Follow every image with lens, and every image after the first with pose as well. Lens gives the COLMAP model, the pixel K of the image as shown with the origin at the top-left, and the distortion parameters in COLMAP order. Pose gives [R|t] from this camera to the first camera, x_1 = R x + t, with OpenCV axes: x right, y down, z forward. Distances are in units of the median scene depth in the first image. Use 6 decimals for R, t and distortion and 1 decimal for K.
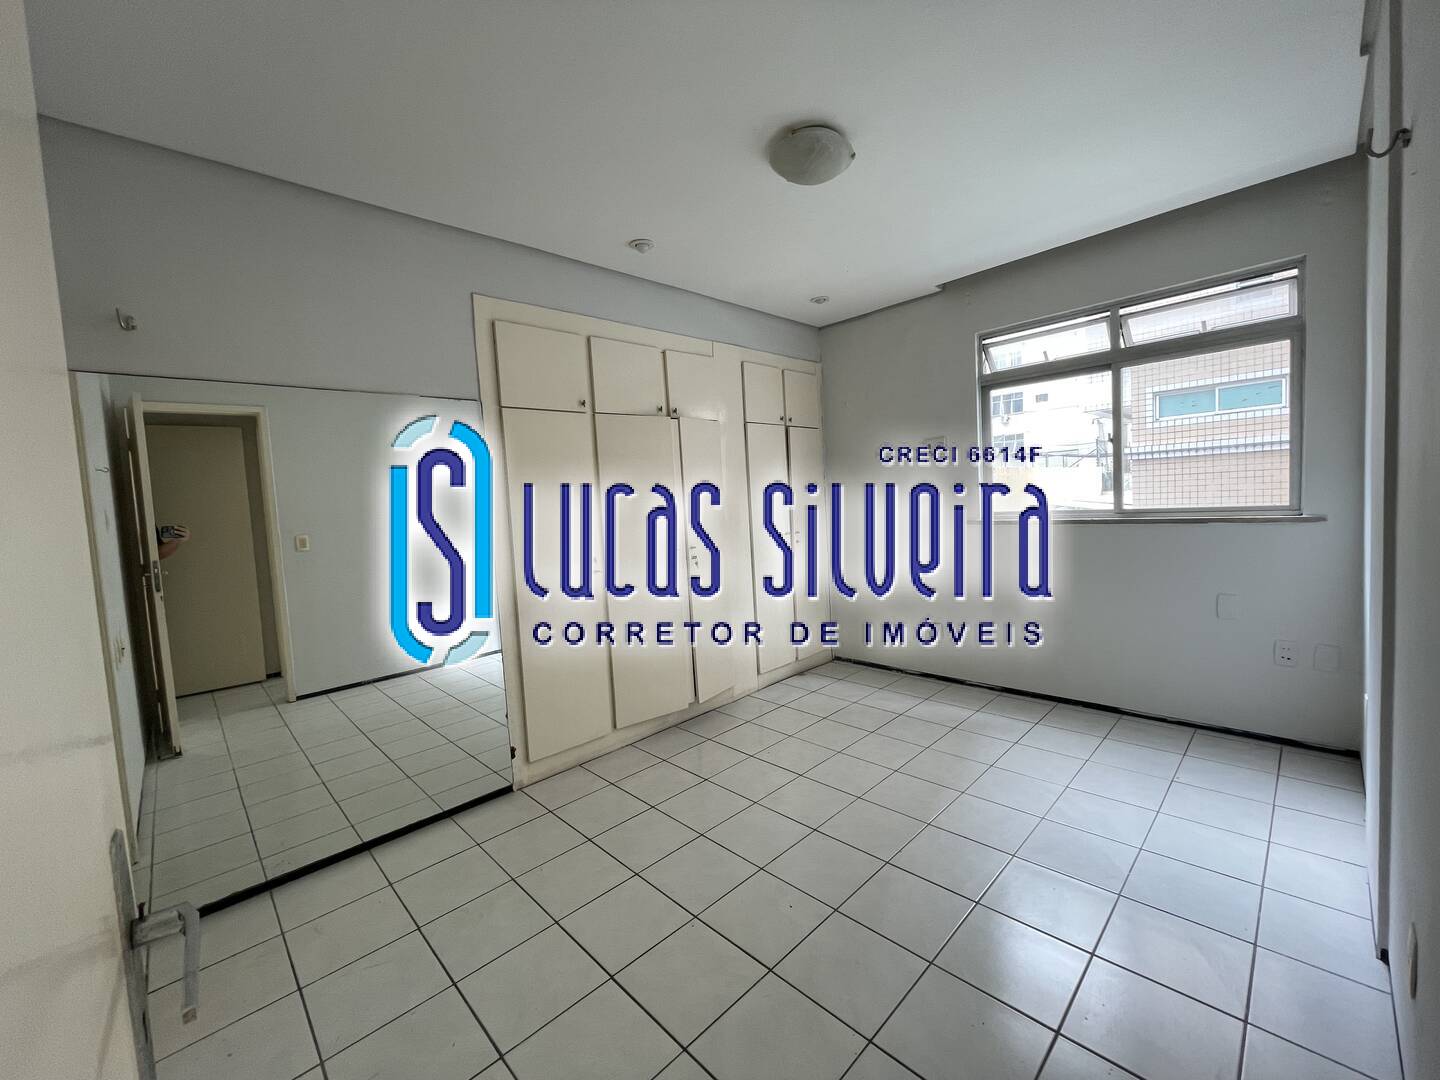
lens RADIAL K [[581.6, 0, 721.3], [0, 581.6, 537.4], [0, 0, 1]] dist [0.000863, -0.001545]
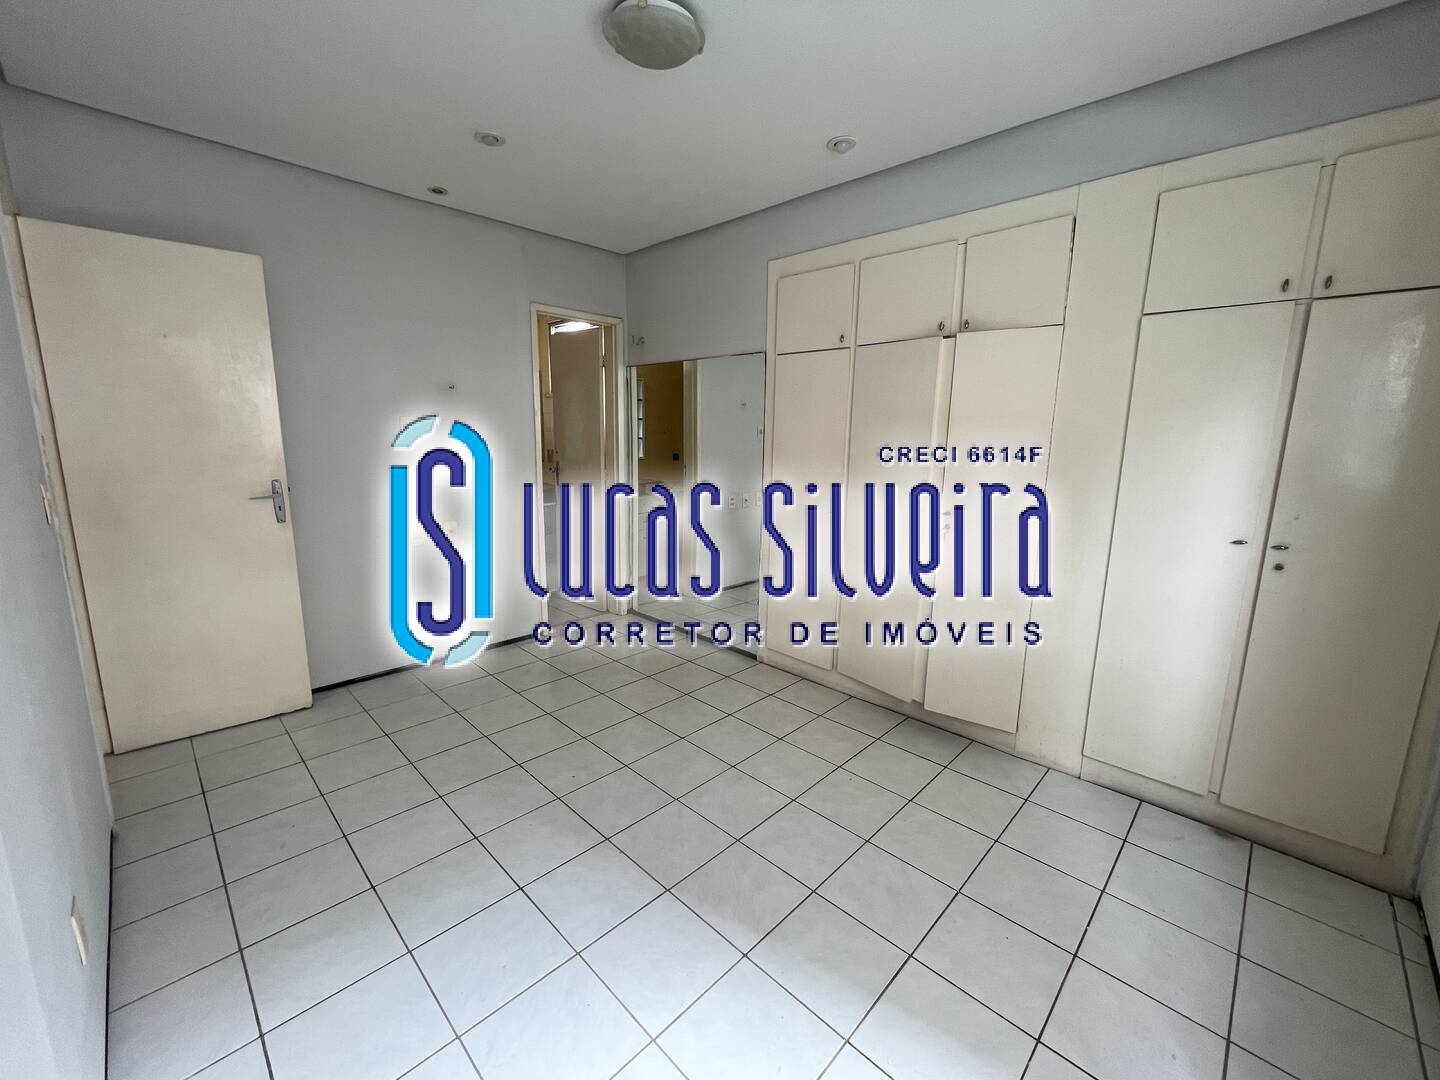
lens RADIAL K [[581.6, 0, 722.4], [0, 581.6, 533.4], [0, 0, 1]] dist [0.000863, -0.001545]
pose [[0.028633, 0.222531, -0.974505, 0.770599], [-0.092389, 0.971321, 0.219089, -0.106039], [0.995311, 0.083760, 0.048372, 0.769566]]
